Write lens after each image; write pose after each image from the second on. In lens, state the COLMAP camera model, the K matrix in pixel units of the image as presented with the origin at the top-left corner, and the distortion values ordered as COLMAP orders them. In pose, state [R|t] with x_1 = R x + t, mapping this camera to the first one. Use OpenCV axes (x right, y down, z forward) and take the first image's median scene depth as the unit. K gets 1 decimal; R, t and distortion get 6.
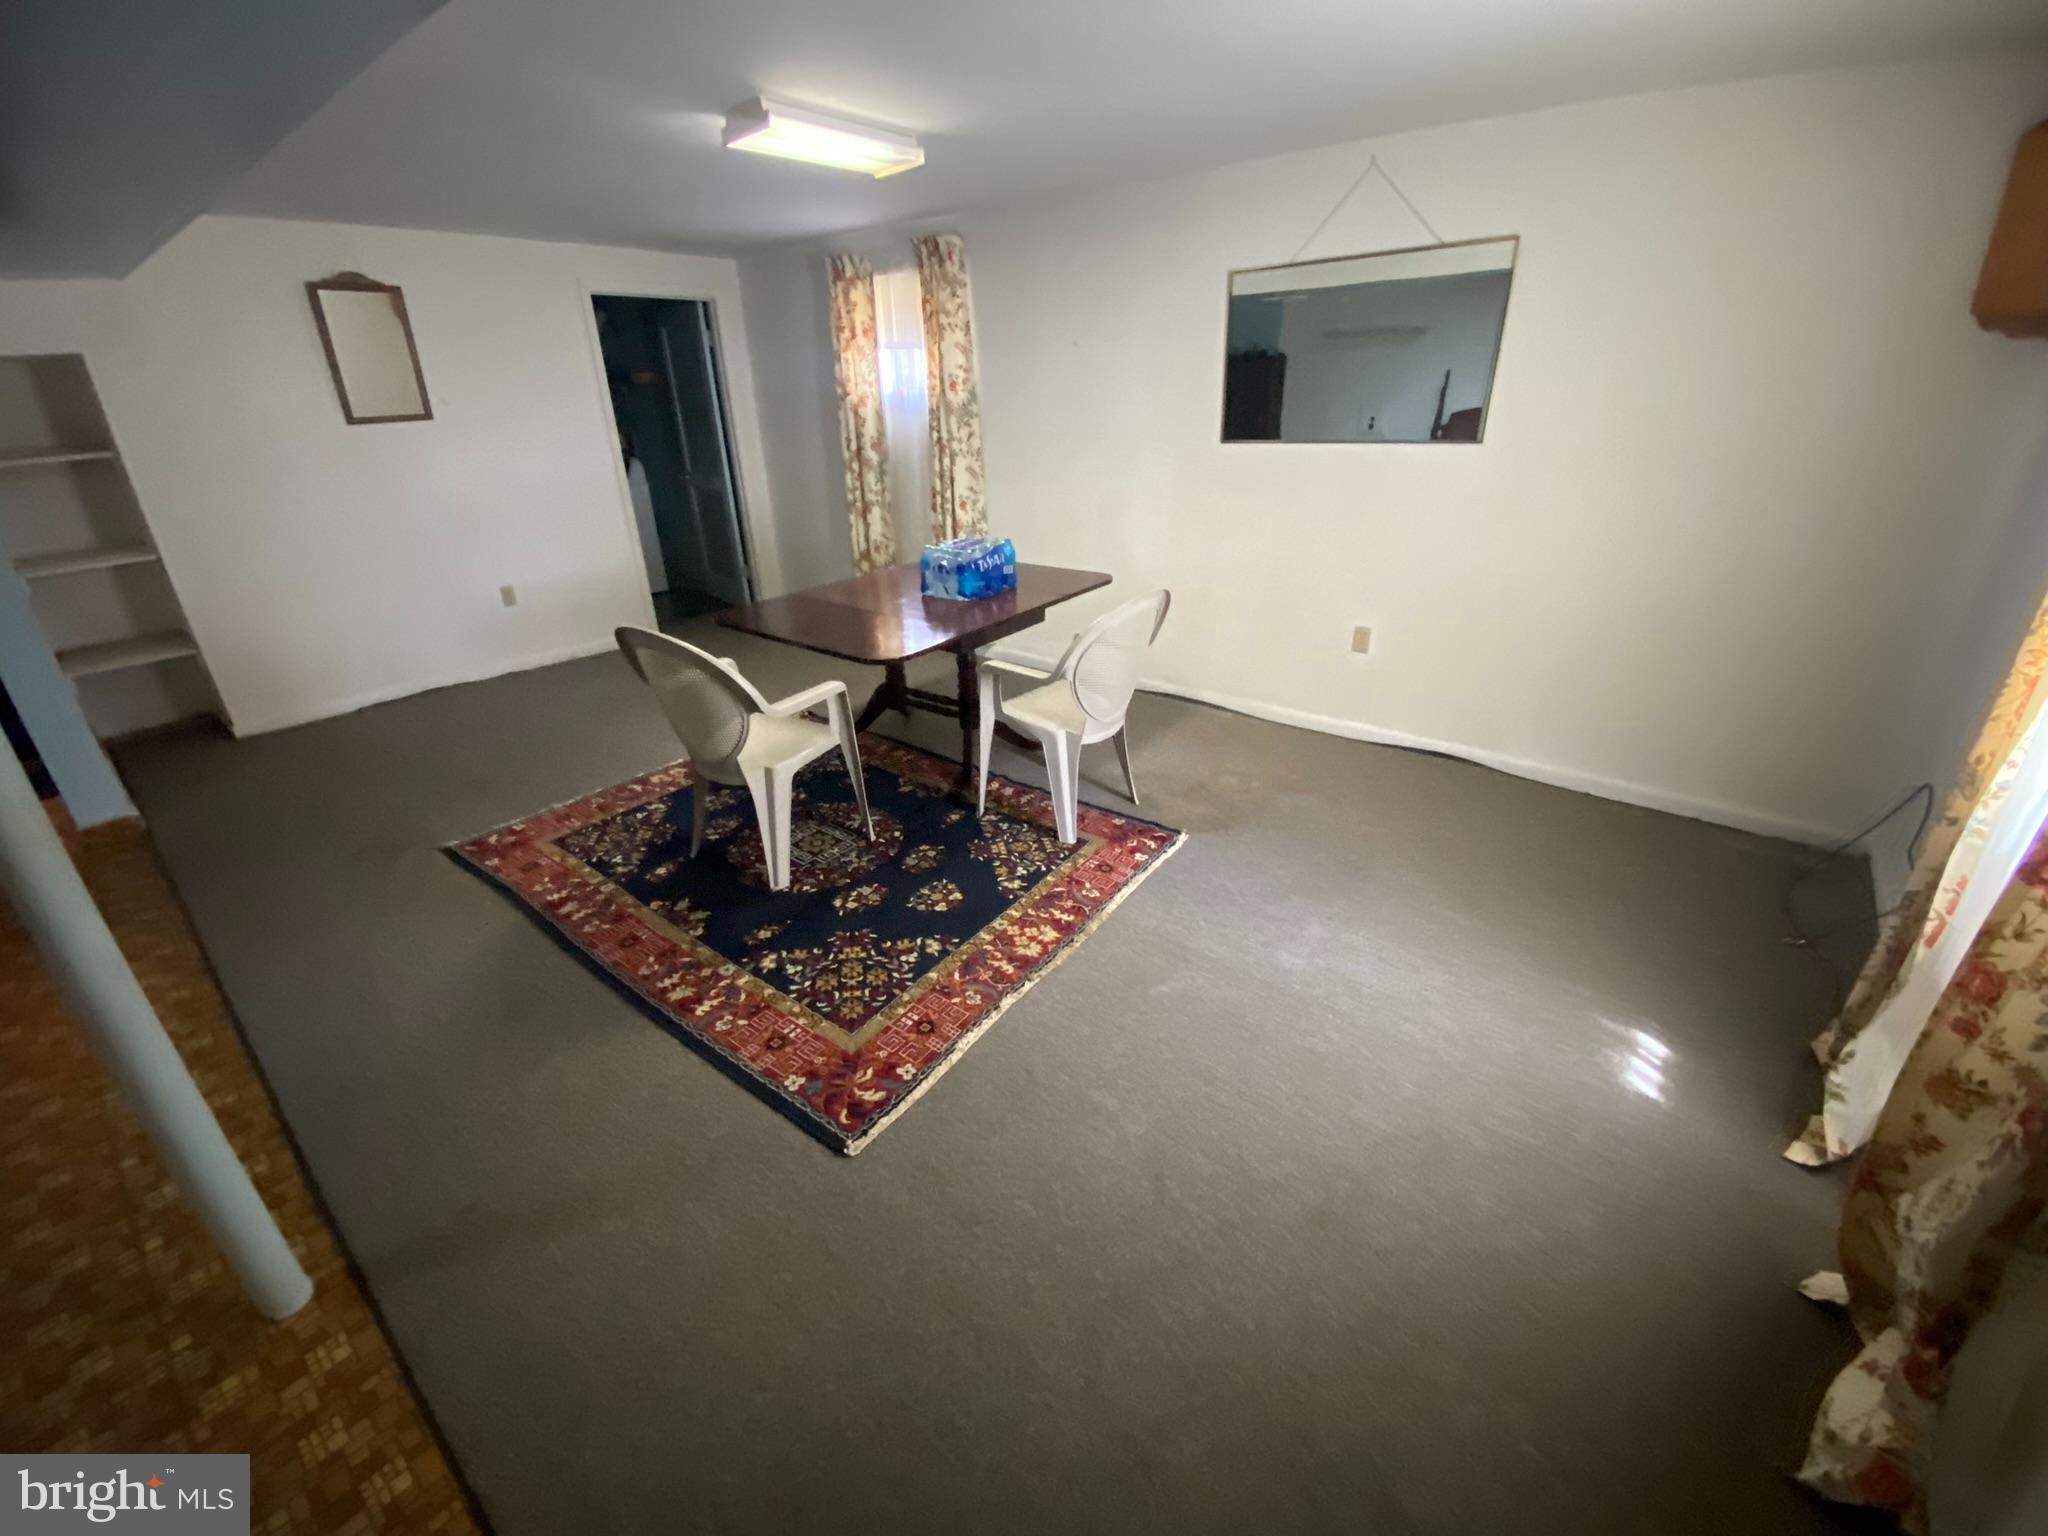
lens RADIAL K [[829.1, 0, 1010.7], [0, 829.1, 770.2], [0, 0, 1]] dist [-0.002296, -0.008471]
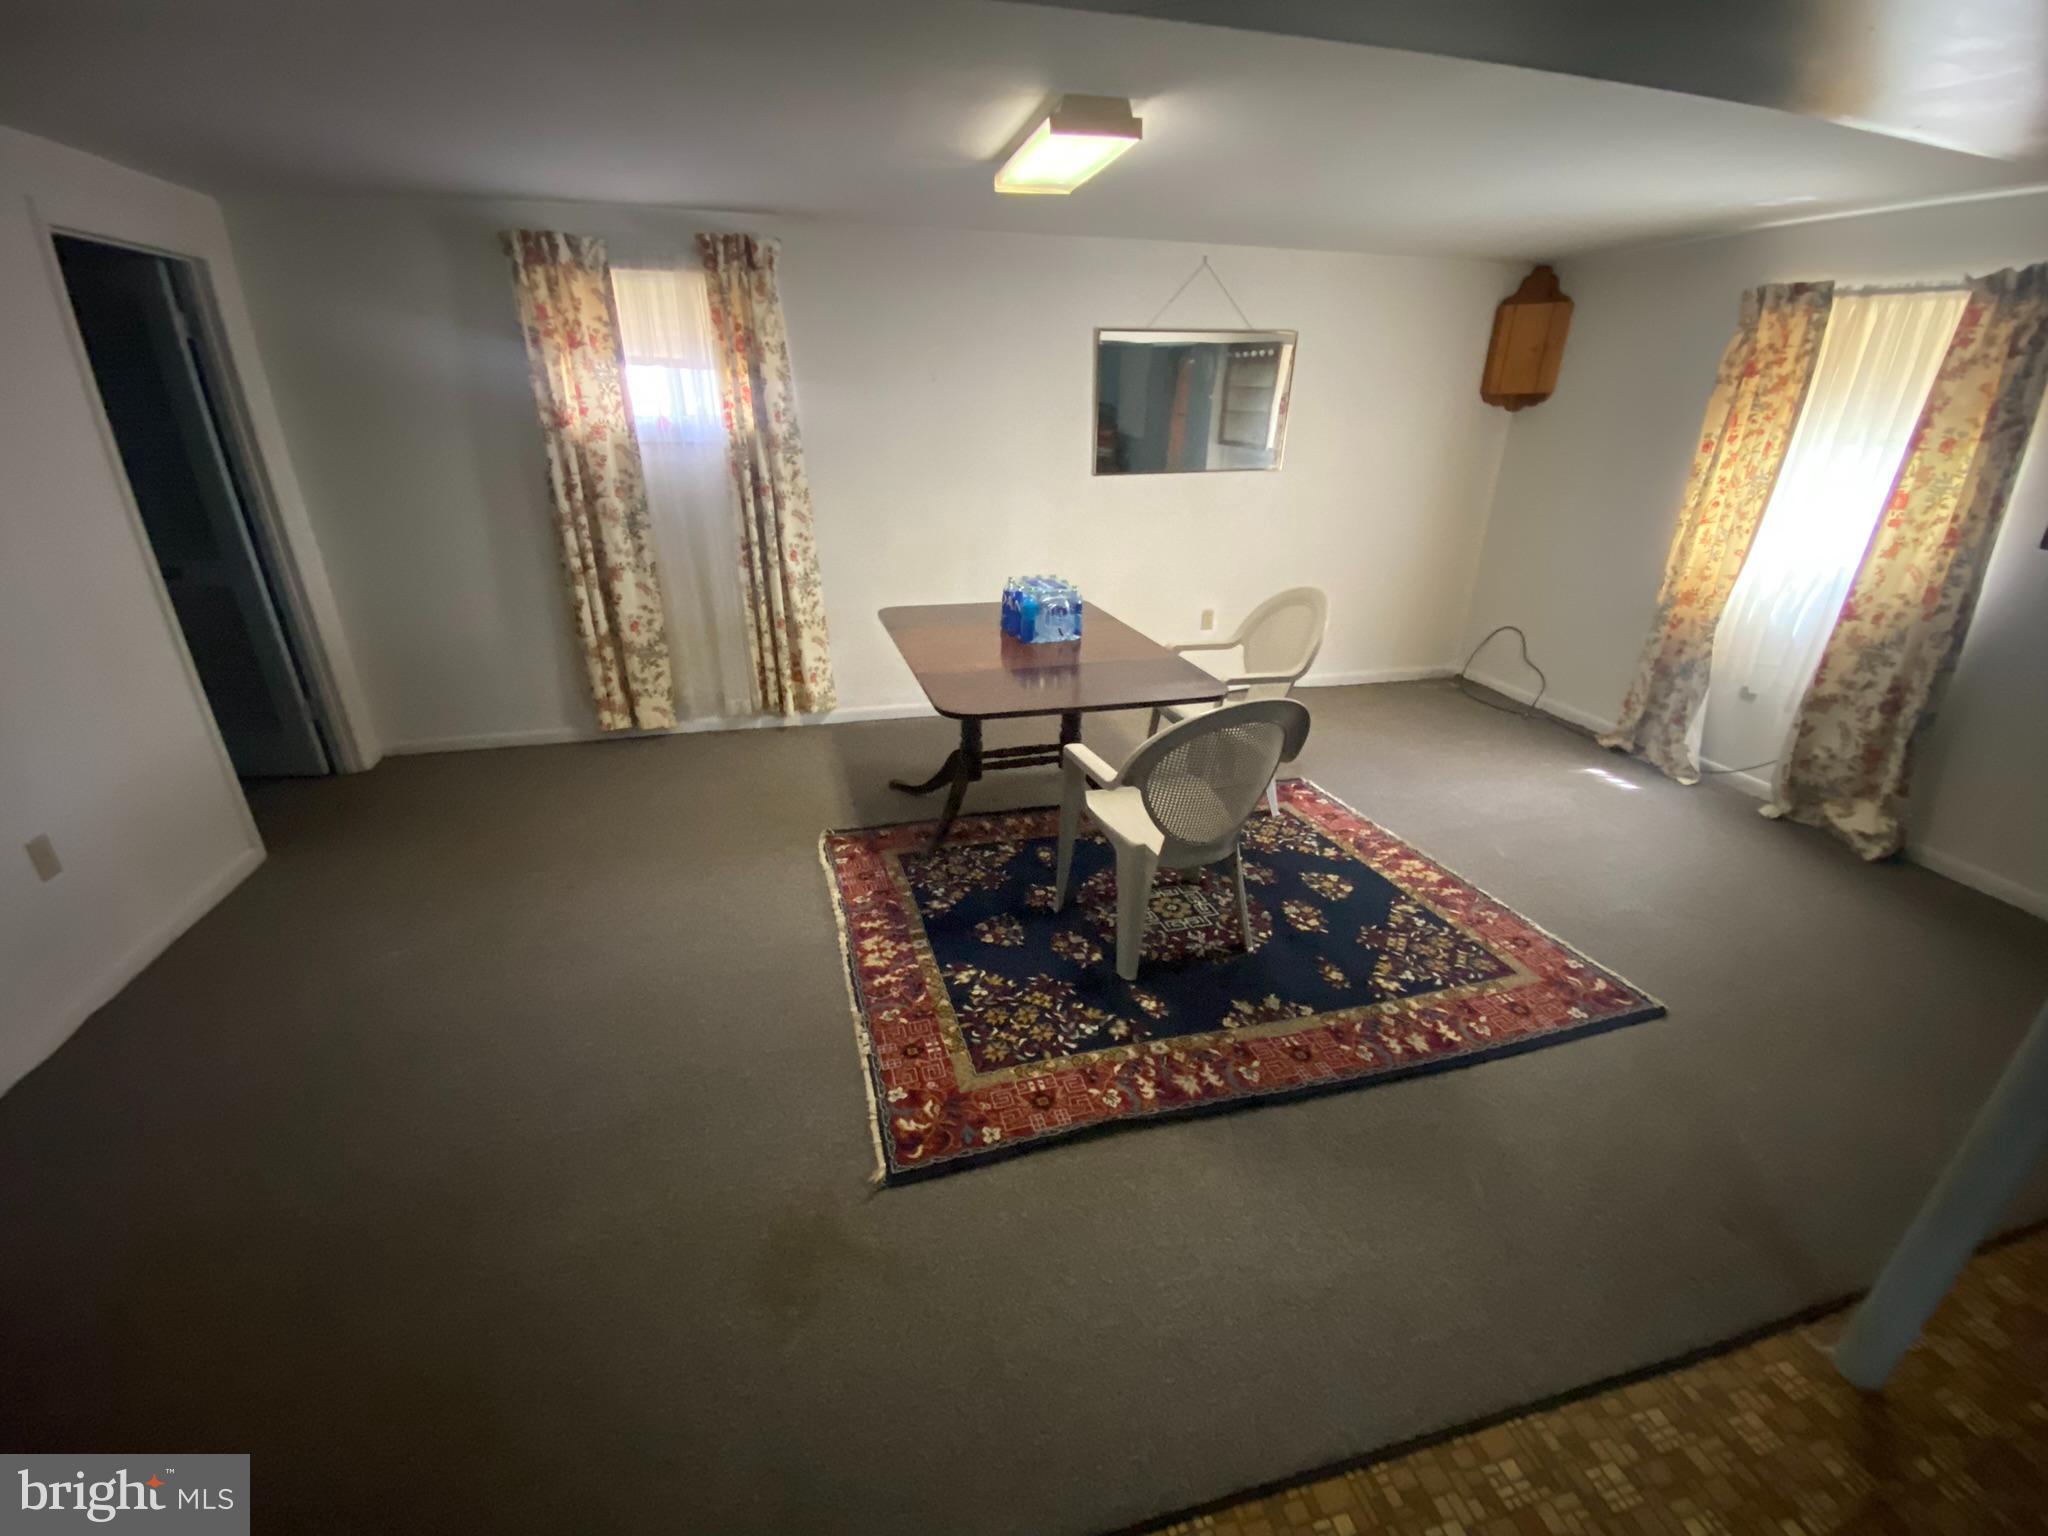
lens RADIAL K [[829.1, 0, 1012.5], [0, 829.1, 768.9], [0, 0, 1]] dist [-0.002296, -0.008471]
pose [[0.598063, -0.292080, 0.746331, -0.973543], [0.314853, 0.941983, 0.116346, -0.220035], [-0.737013, 0.165402, 0.655327, 0.488004]]
